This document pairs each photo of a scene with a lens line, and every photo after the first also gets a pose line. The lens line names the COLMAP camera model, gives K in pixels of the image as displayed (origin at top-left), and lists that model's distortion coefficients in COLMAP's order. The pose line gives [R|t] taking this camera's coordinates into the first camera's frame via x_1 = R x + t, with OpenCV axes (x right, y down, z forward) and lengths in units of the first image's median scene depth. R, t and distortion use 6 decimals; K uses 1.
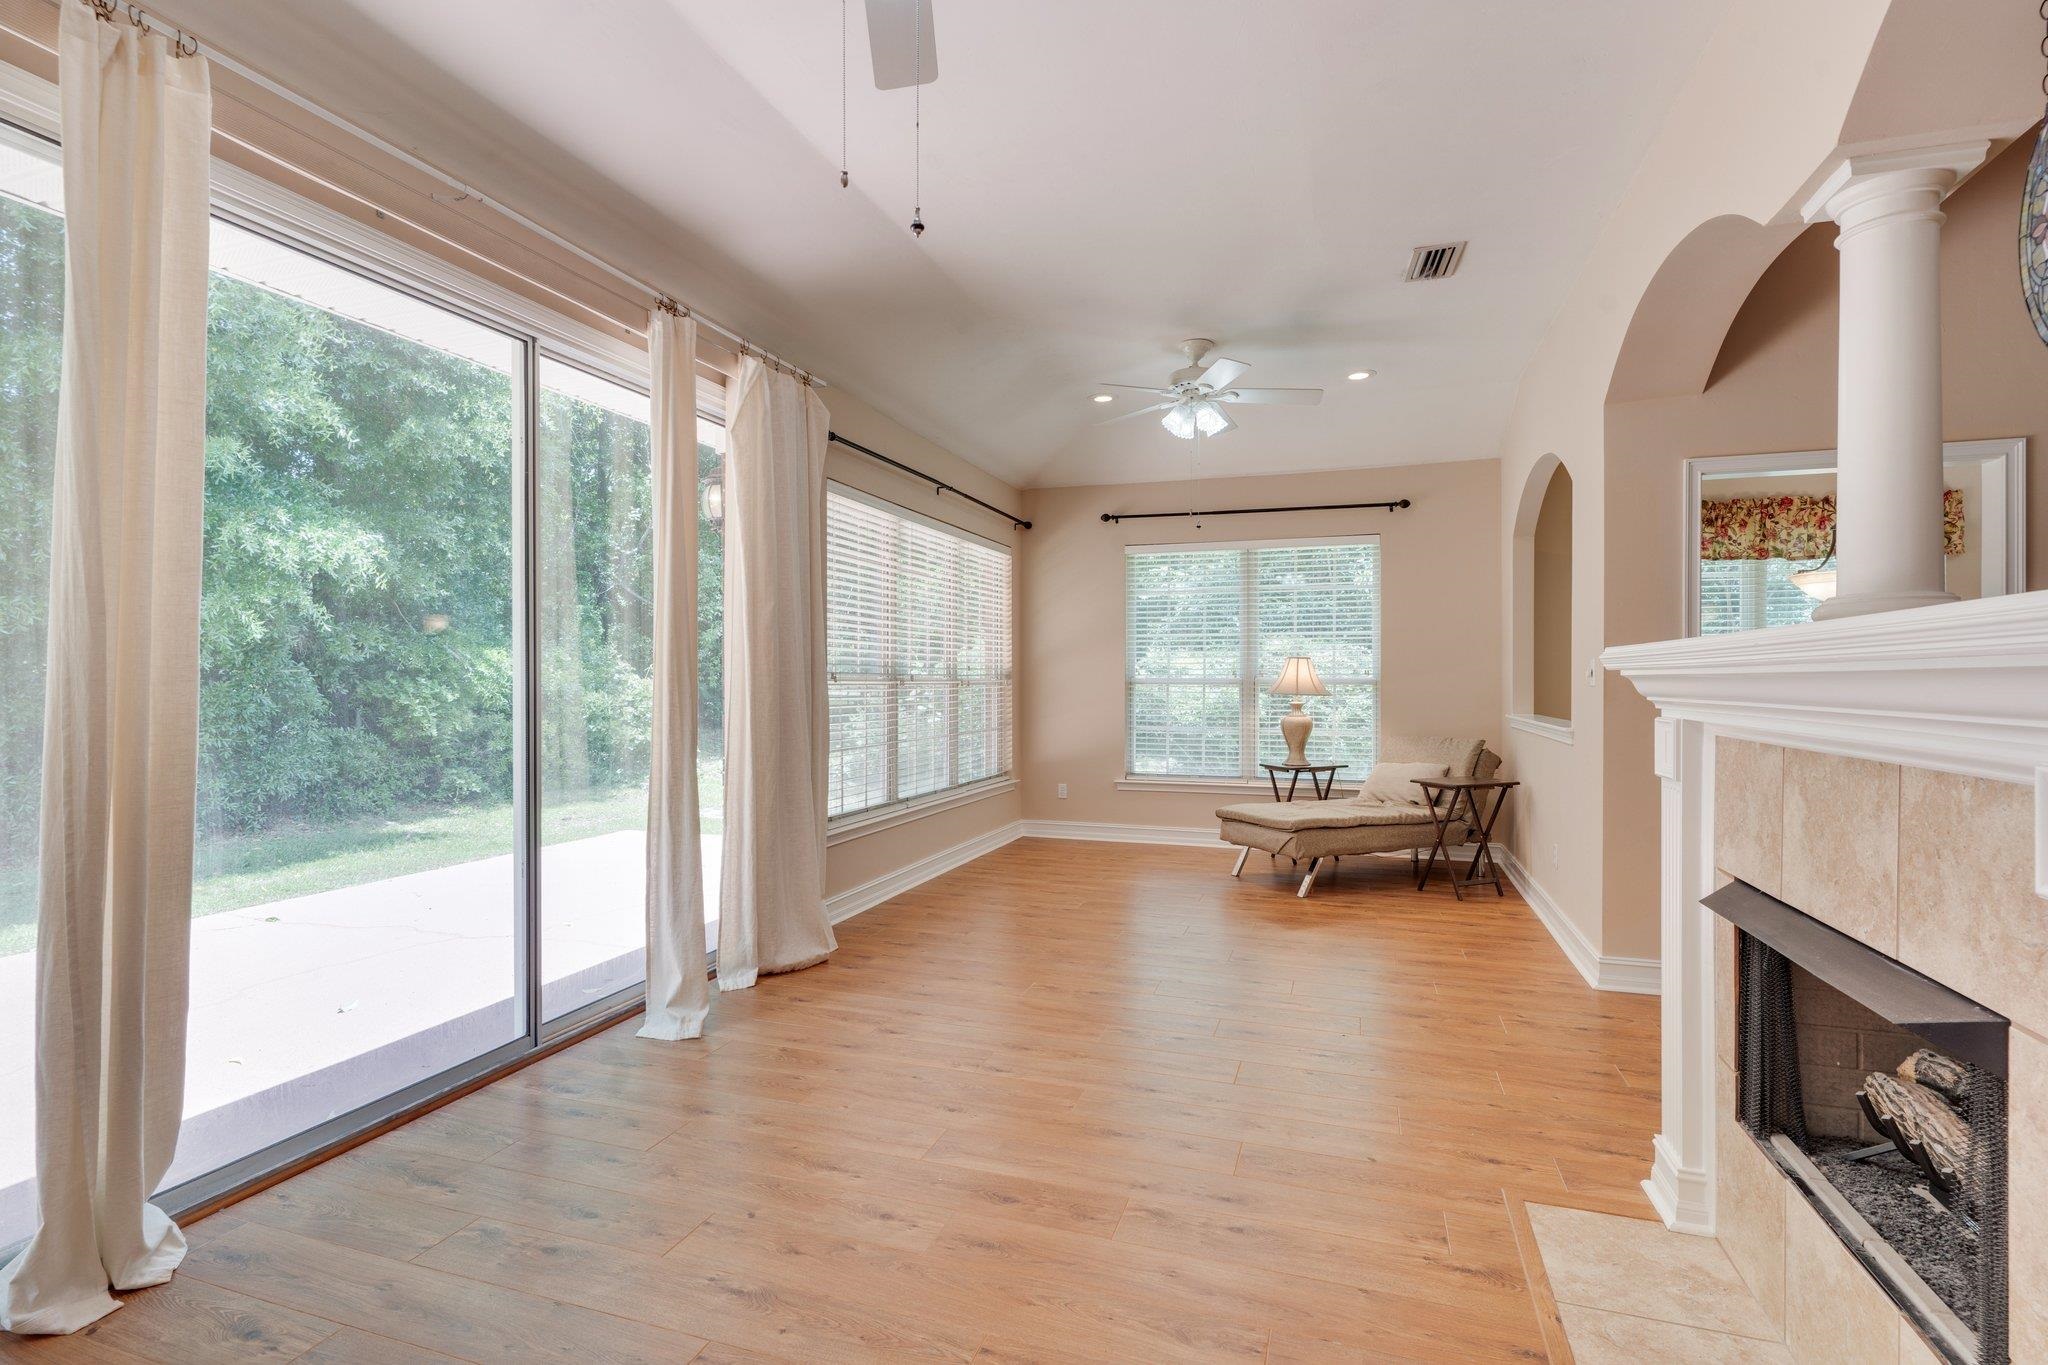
lens RADIAL K [[981.2, 0, 1025.1], [0, 981.2, 674.8], [0, 0, 1]] dist [0.002626, 0.000900]
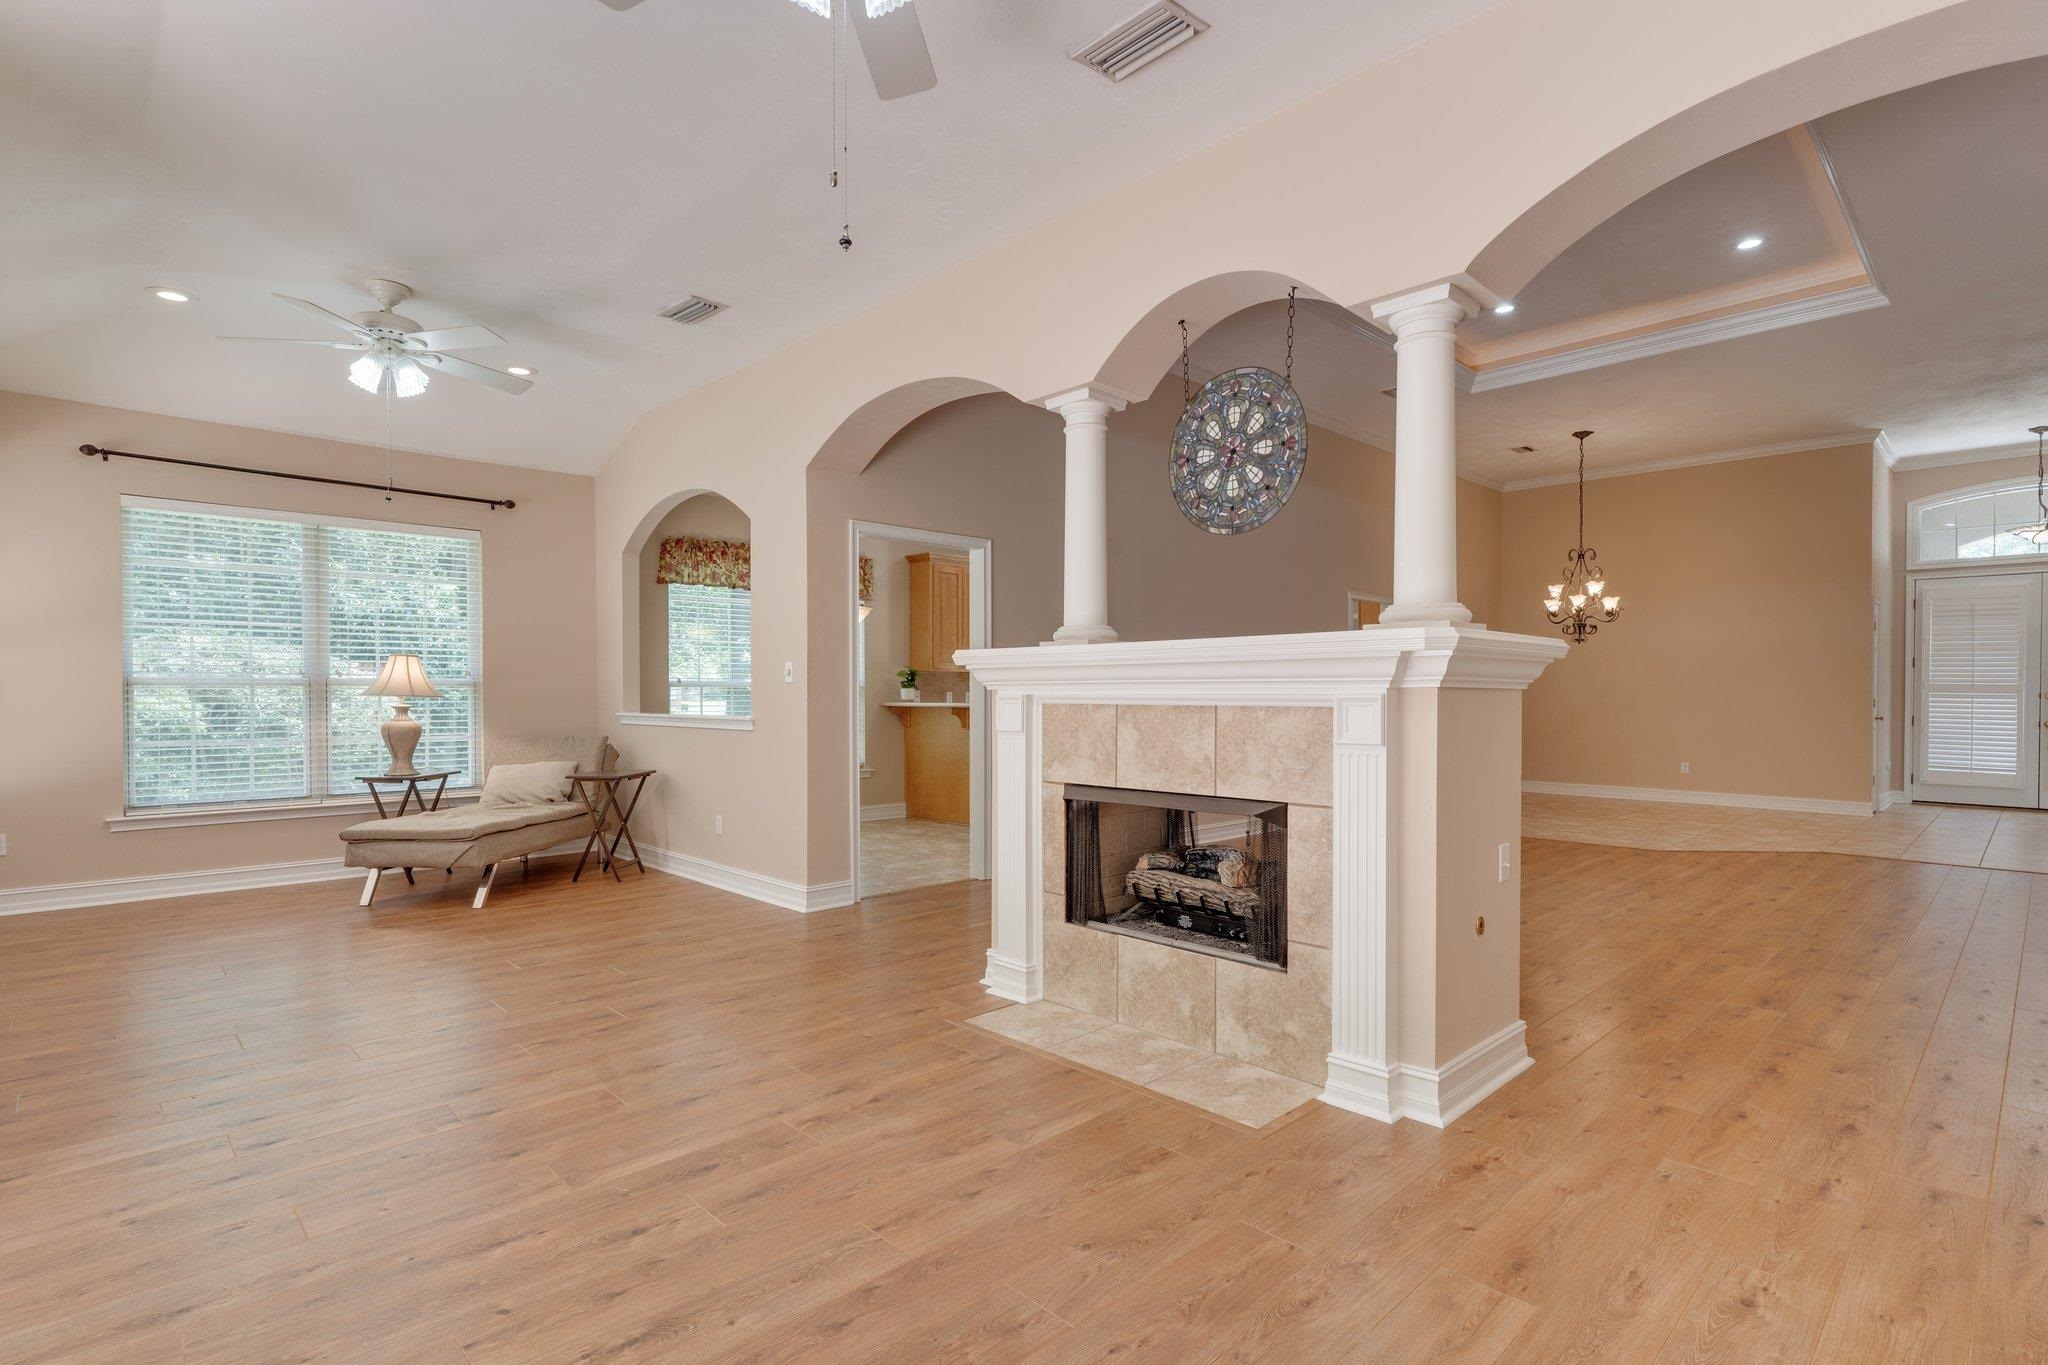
lens RADIAL K [[981.2, 0, 1022.5], [0, 981.2, 697.2], [0, 0, 1]] dist [0.002626, 0.000900]
pose [[0.459702, -0.006315, 0.888051, -0.328163], [-0.002194, 0.999964, 0.008247, 0.015008], [-0.888070, -0.005740, 0.459672, 0.103182]]
